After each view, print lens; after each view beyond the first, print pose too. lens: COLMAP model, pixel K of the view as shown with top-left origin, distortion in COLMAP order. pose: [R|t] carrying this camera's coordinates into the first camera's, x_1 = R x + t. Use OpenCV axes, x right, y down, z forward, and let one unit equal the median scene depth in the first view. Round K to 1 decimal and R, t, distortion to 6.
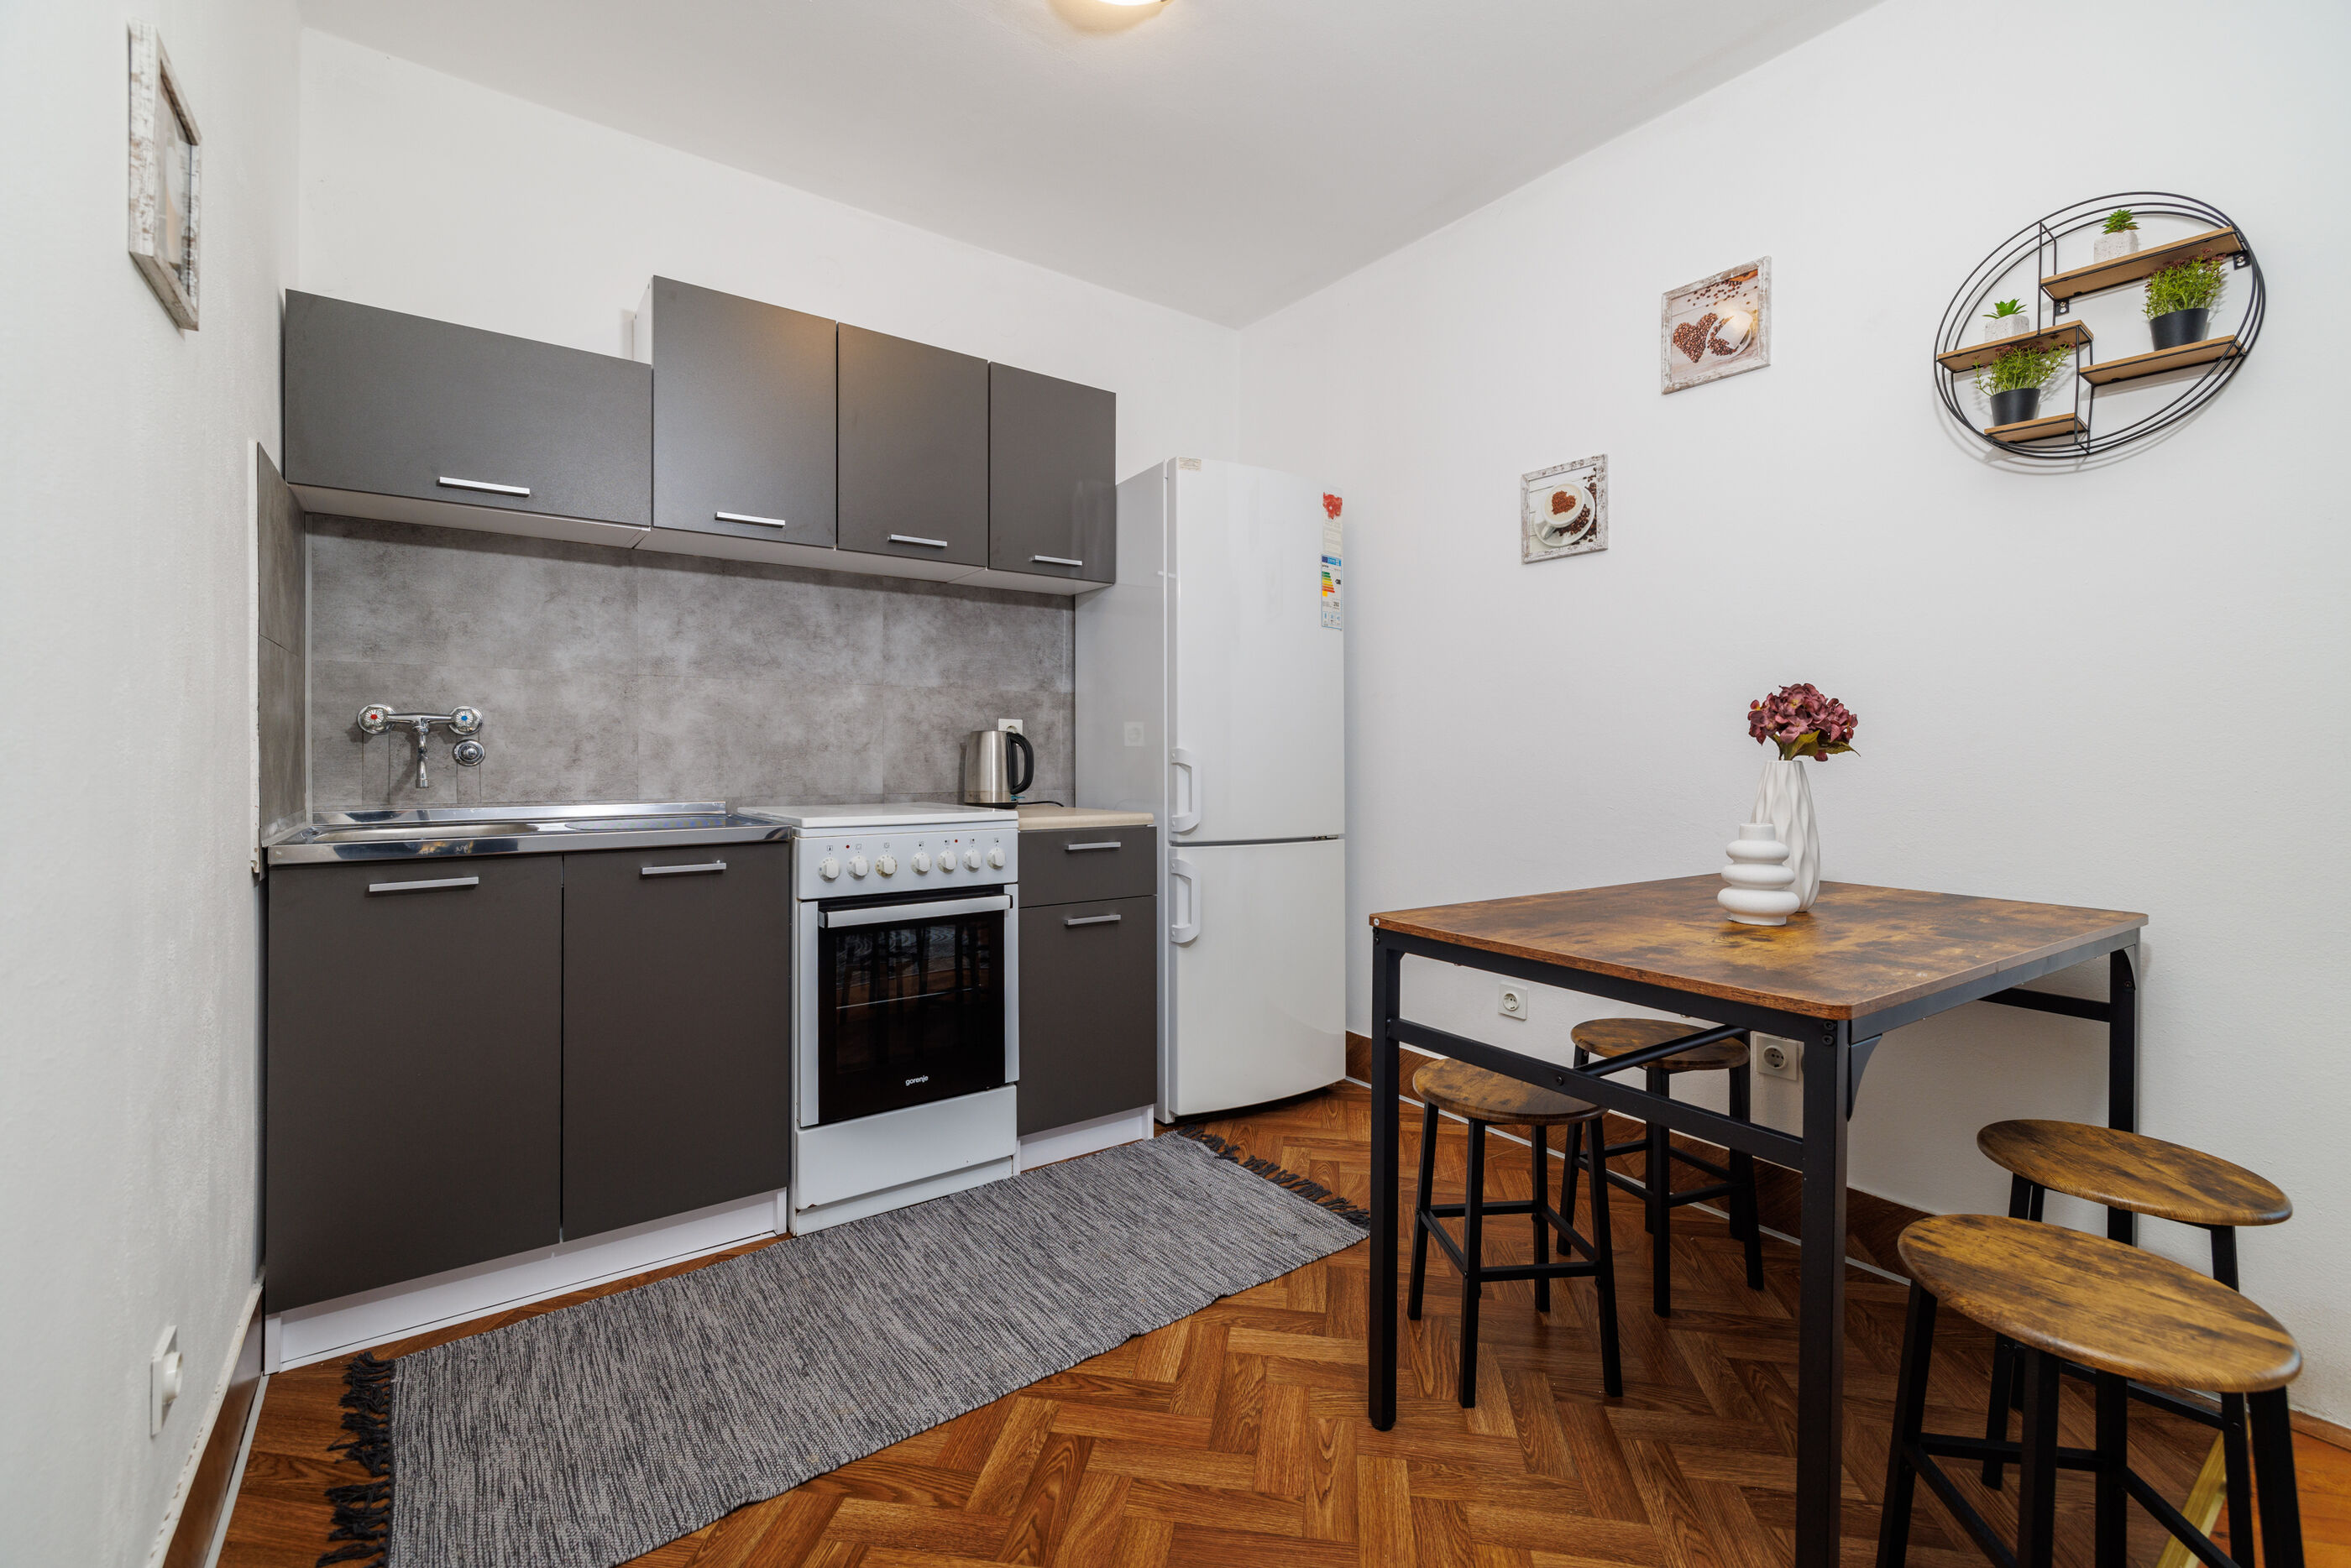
lens RADIAL K [[1019.0, 0, 1225.5], [0, 1019.0, 747.9], [0, 0, 1]] dist [0.003750, 0.001221]
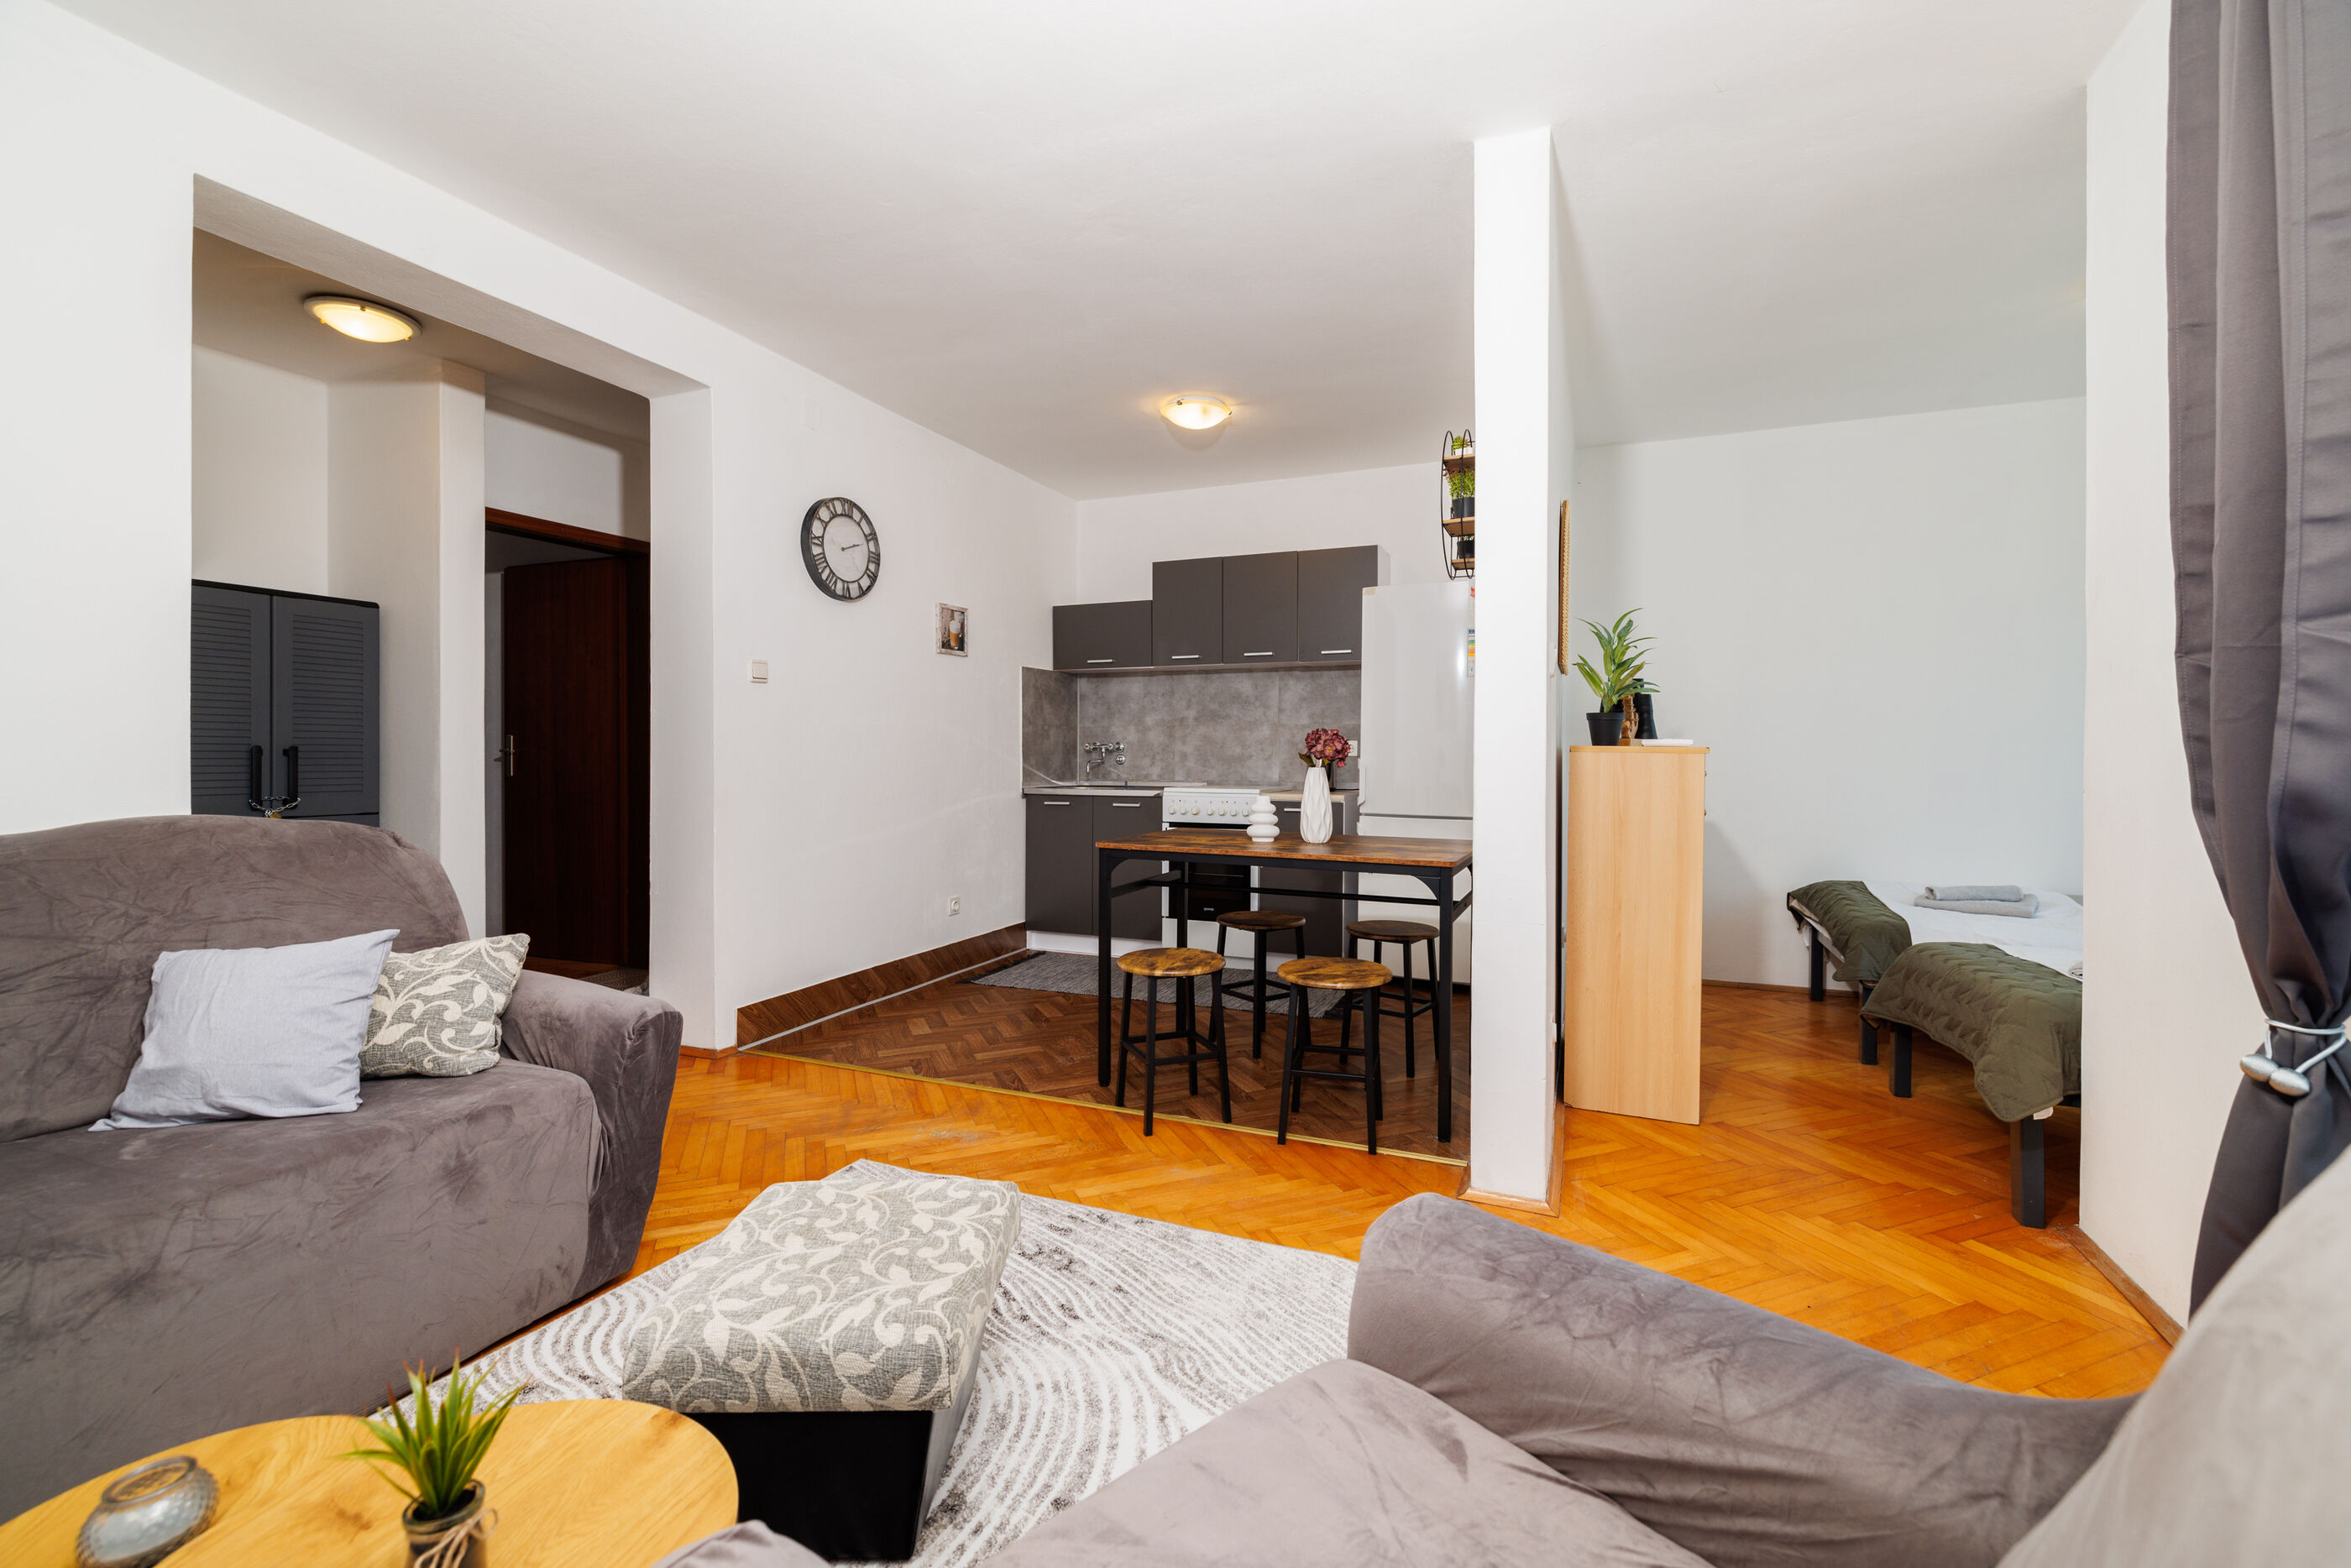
lens RADIAL K [[1019.0, 0, 1149.0], [0, 1019.0, 755.7], [0, 0, 1]] dist [0.003750, 0.001221]
pose [[0.481247, 0.002468, -0.876582, 1.435779], [-0.000213, 0.999996, 0.002699, -0.010735], [0.876585, -0.001112, 0.481245, -0.156154]]
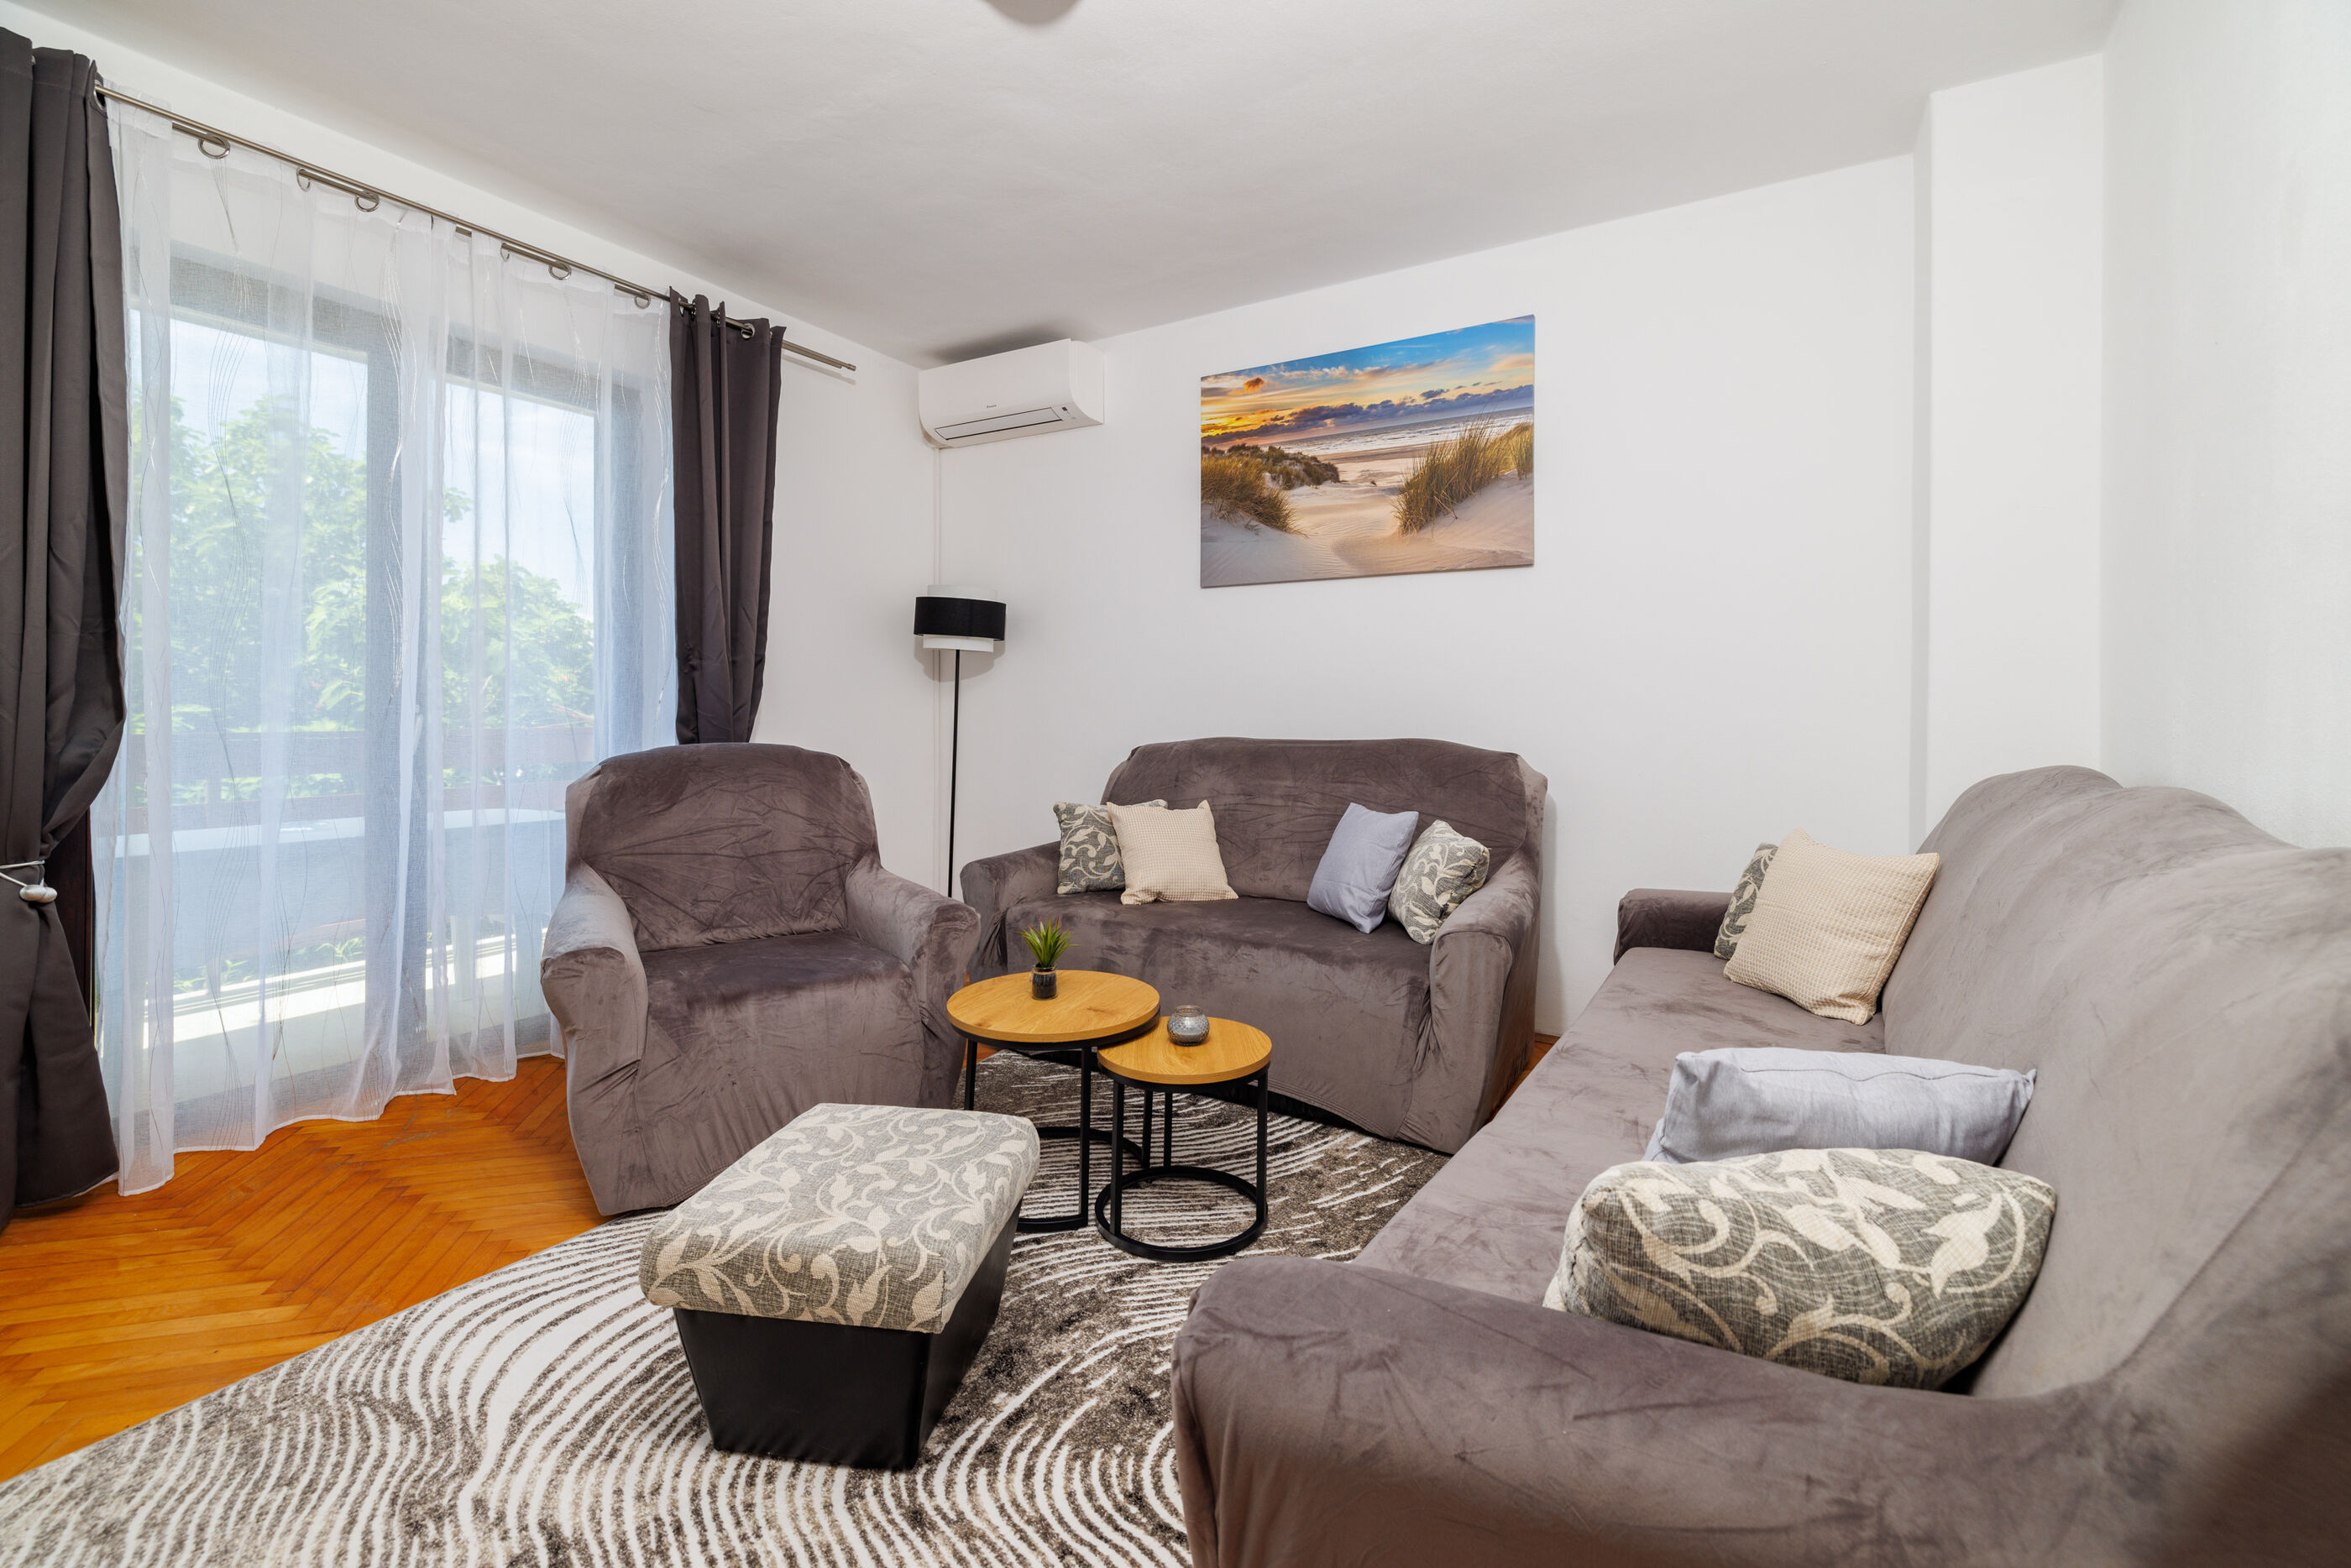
lens RADIAL K [[1019.0, 0, 1156.0], [0, 1019.0, 704.1], [0, 0, 1]] dist [0.003750, 0.001221]
pose [[-0.358663, -0.004508, 0.933456, 0.139649], [-0.005065, 0.999983, 0.002883, -0.010326], [-0.933453, -0.003693, -0.358680, 0.043992]]
